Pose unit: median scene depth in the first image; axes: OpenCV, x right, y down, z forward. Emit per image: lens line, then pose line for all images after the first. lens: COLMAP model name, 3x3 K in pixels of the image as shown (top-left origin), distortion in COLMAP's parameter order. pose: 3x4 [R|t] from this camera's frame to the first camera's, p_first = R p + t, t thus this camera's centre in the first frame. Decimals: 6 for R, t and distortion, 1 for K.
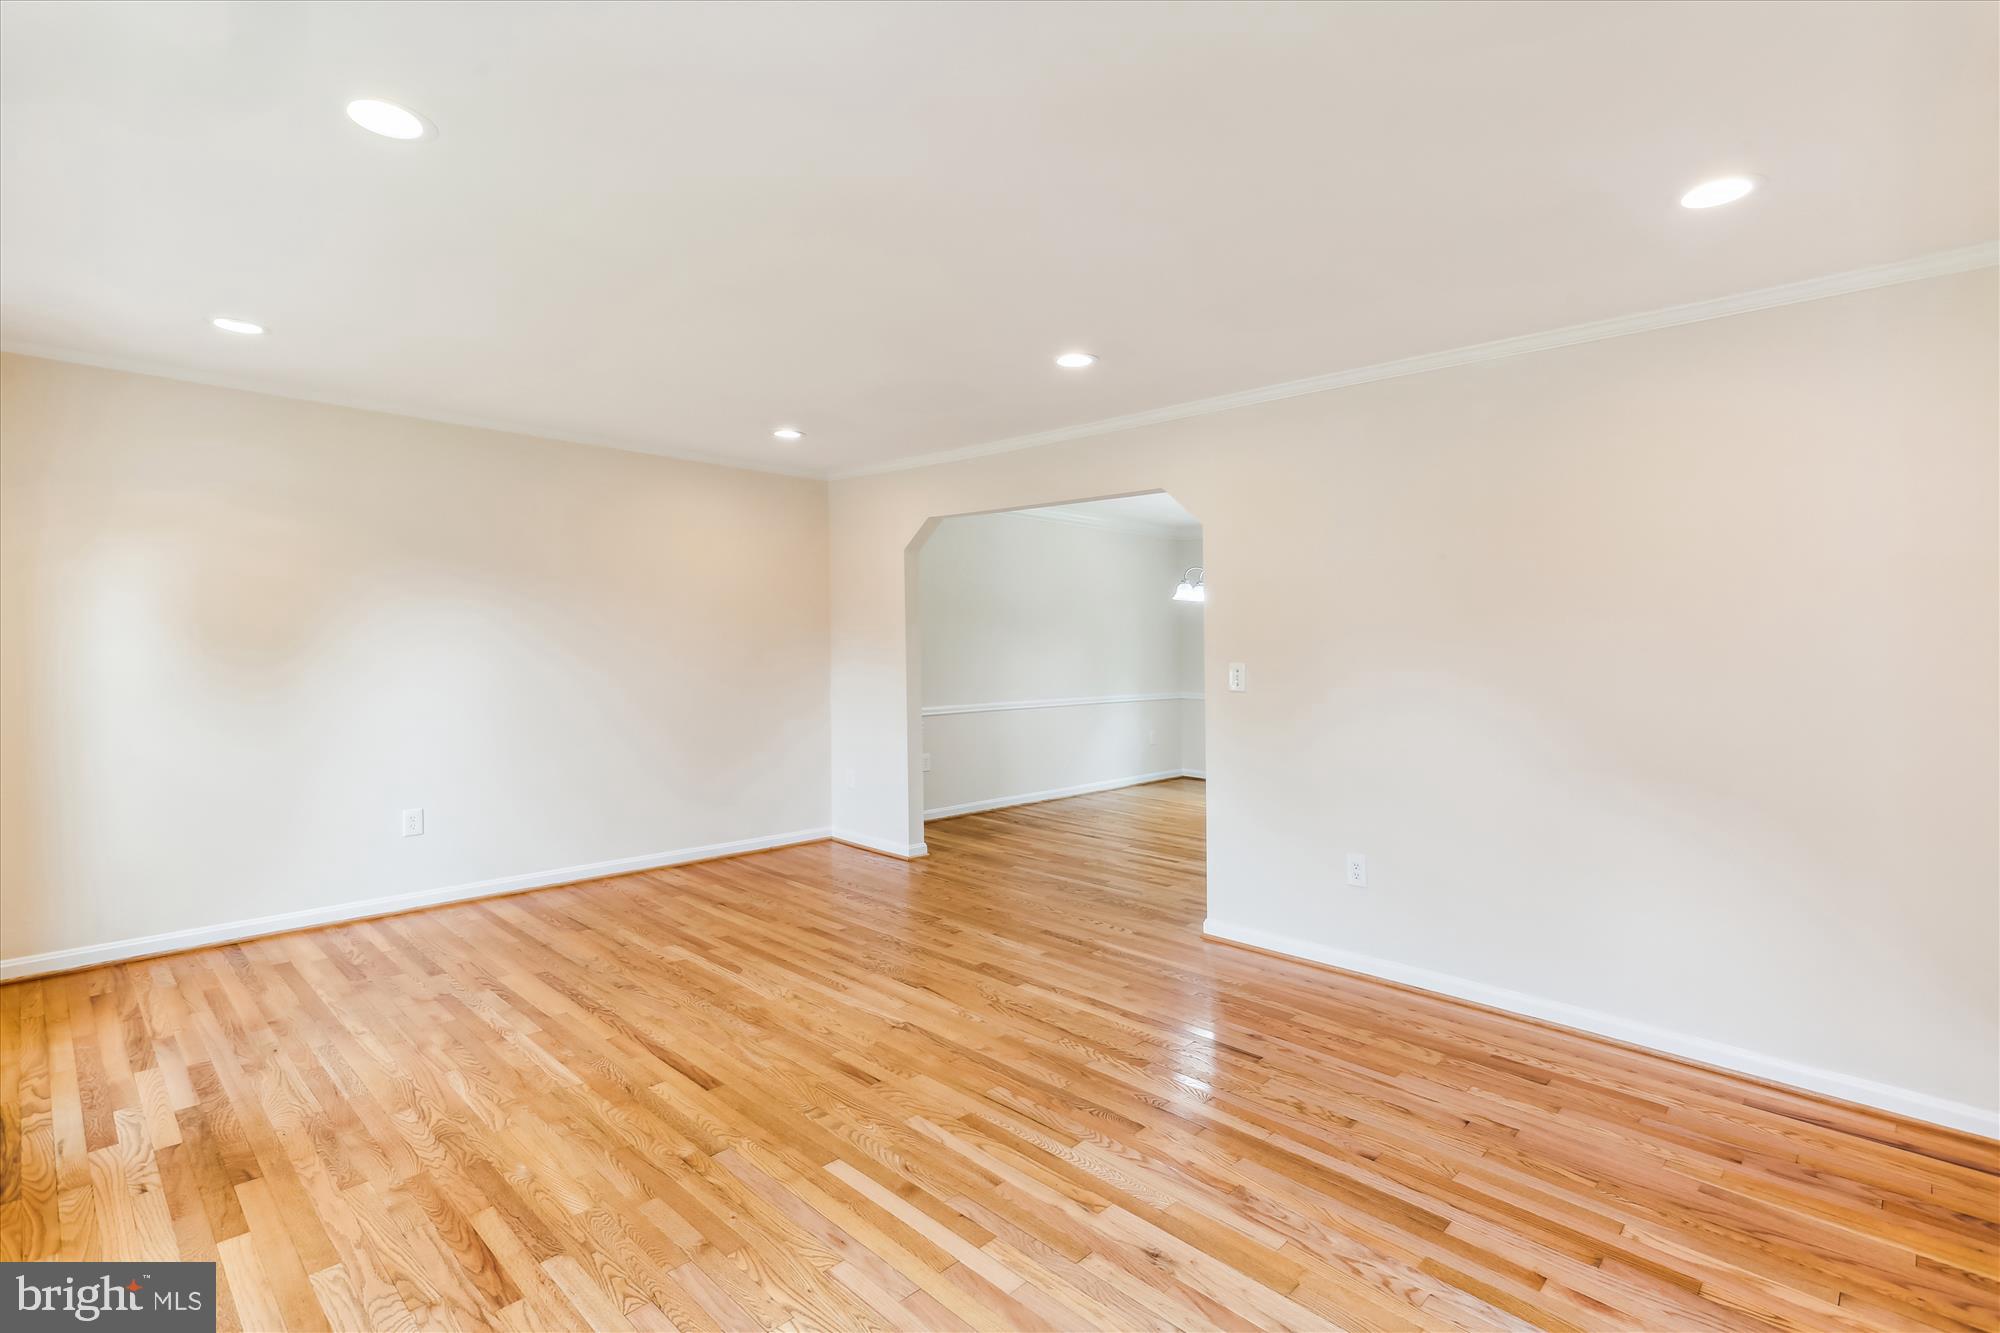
lens RADIAL K [[932.5, 0, 983.4], [0, 932.5, 658.8], [0, 0, 1]] dist [0.001617, 0.009001]
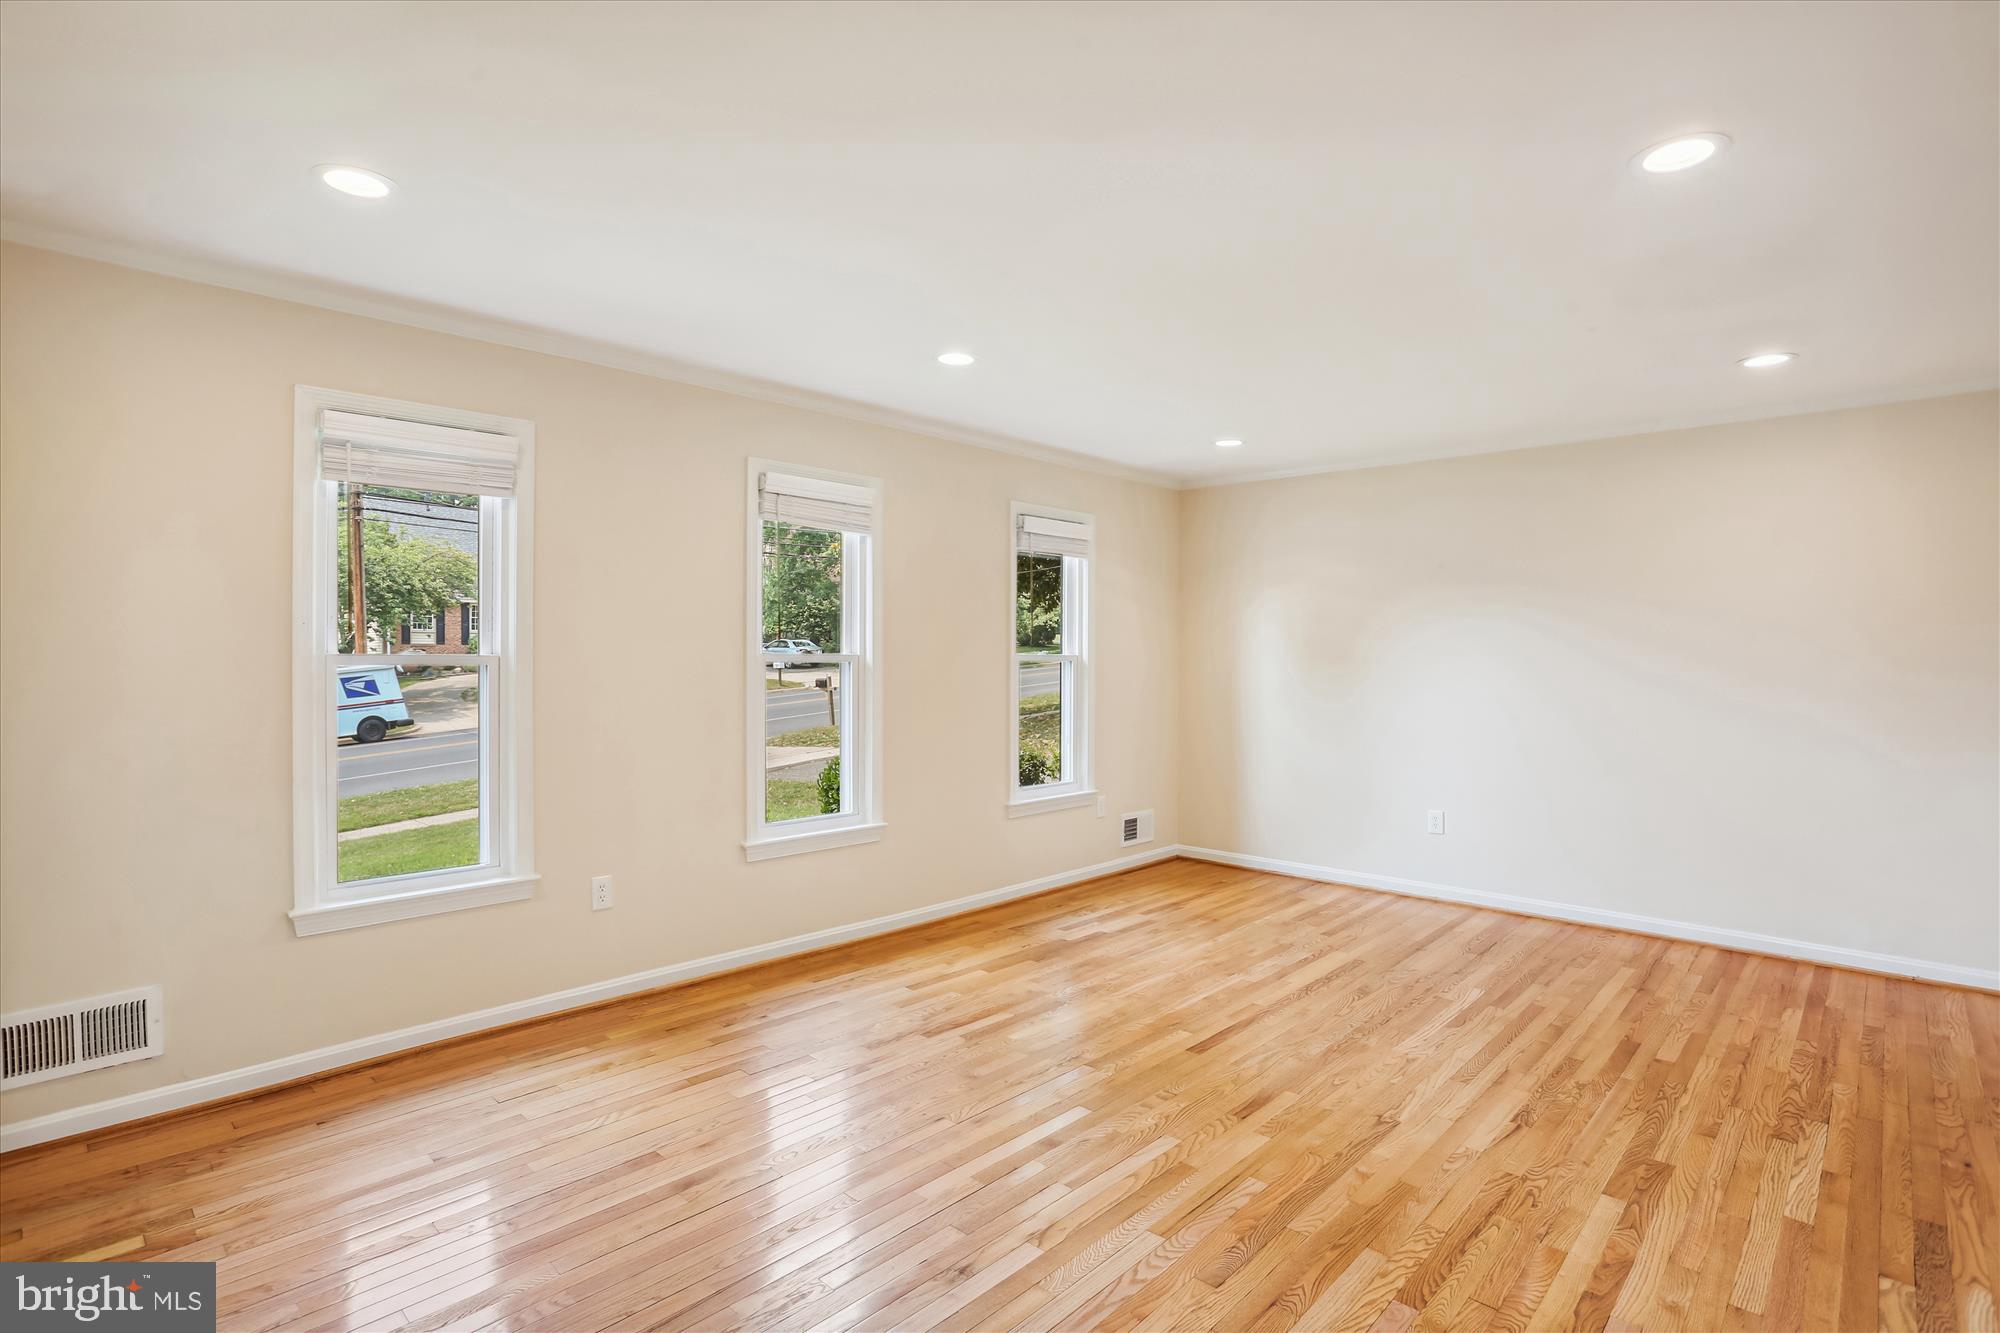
lens RADIAL K [[965.4, 0, 985.2], [0, 965.4, 655.7], [0, 0, 1]] dist [-0.027261, 0.011516]
pose [[0.015041, -0.012381, -0.999810, 0.708717], [-0.016506, 0.999784, -0.012629, 0.002103], [0.999751, 0.016693, 0.014834, 0.592946]]
